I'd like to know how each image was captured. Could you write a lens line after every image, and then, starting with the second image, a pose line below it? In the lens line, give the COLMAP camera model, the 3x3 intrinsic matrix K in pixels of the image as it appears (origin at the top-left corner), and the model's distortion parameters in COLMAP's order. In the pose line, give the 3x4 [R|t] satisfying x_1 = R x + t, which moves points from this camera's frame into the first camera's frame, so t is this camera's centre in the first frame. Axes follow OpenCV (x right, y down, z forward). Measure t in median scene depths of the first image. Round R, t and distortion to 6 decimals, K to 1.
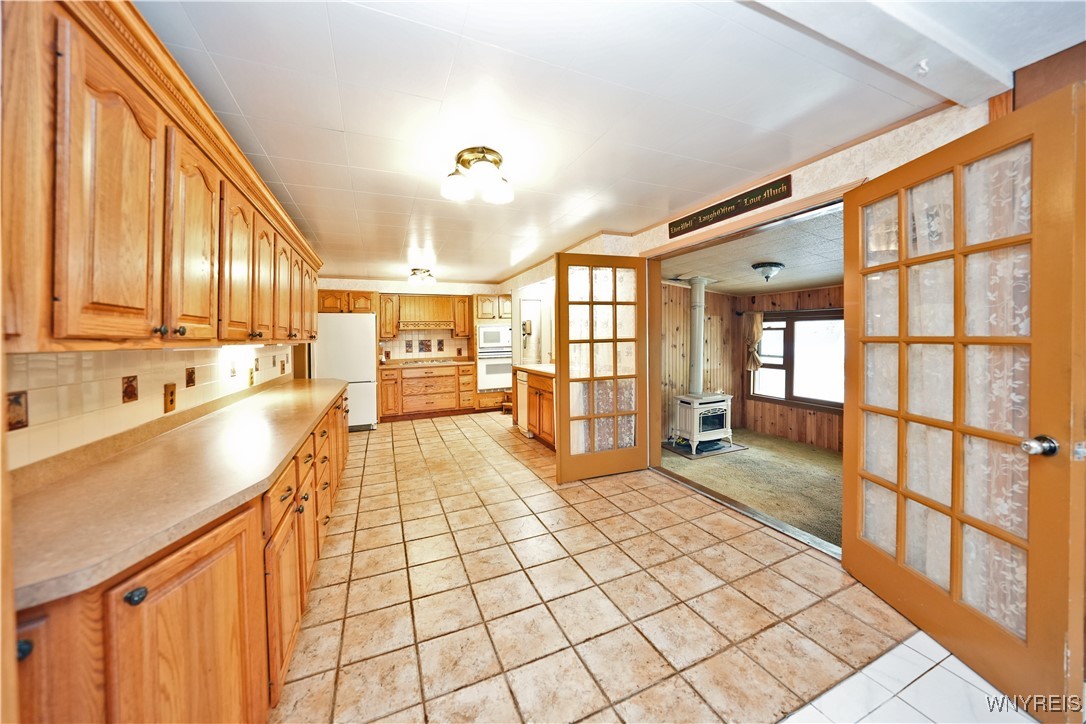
lens RADIAL K [[380.6, 0, 553.7], [0, 380.6, 346.3], [0, 0, 1]] dist [-0.024242, 0.000236]
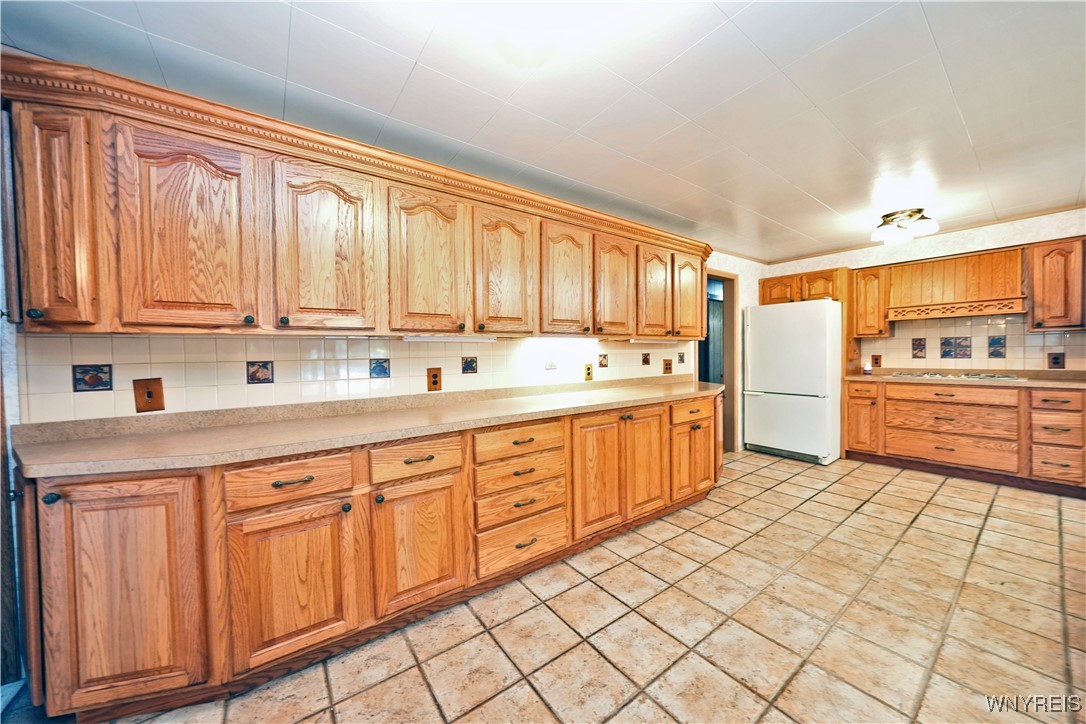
lens RADIAL K [[376.8, 0, 538.7], [0, 376.8, 356.0], [0, 0, 1]] dist [-0.024941, 0.005449]
pose [[0.203833, 0.023612, -0.978721, 0.131097], [-0.012073, 0.999694, 0.021603, 0.013619], [0.978931, 0.007413, 0.204056, 0.515785]]
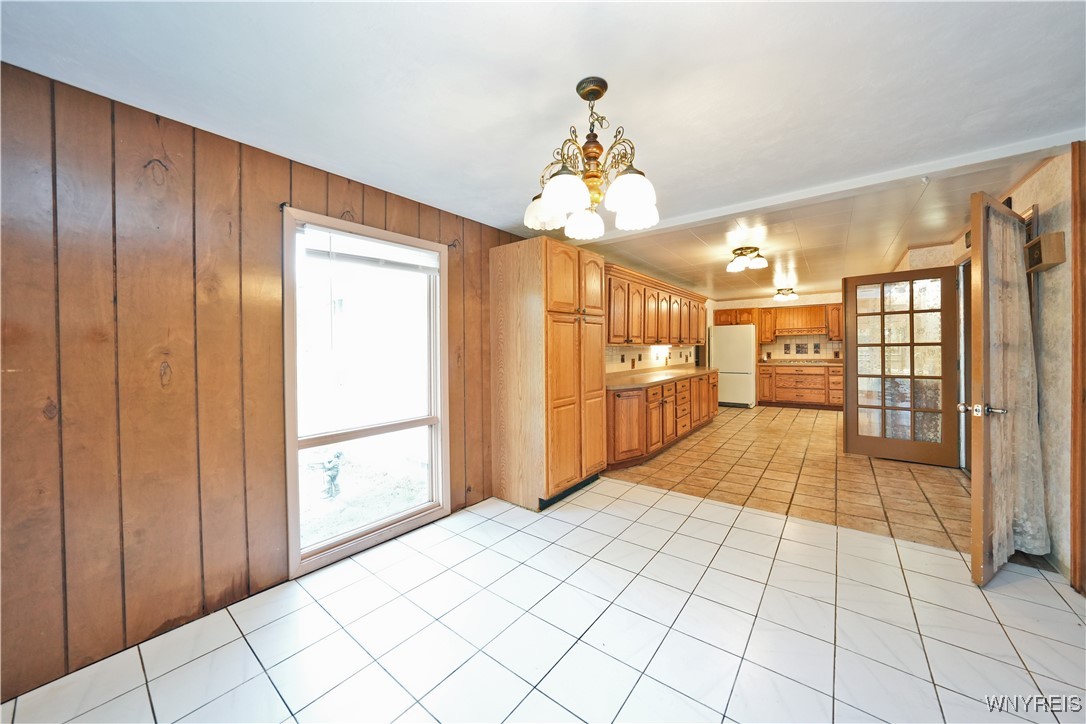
lens RADIAL K [[380.6, 0, 553.7], [0, 380.6, 346.3], [0, 0, 1]] dist [-0.024242, 0.000236]
pose [[0.483377, 0.007608, -0.875379, 0.579592], [-0.015798, 0.999875, -0.000034, 0.006972], [0.875270, 0.013846, 0.483437, -0.449410]]
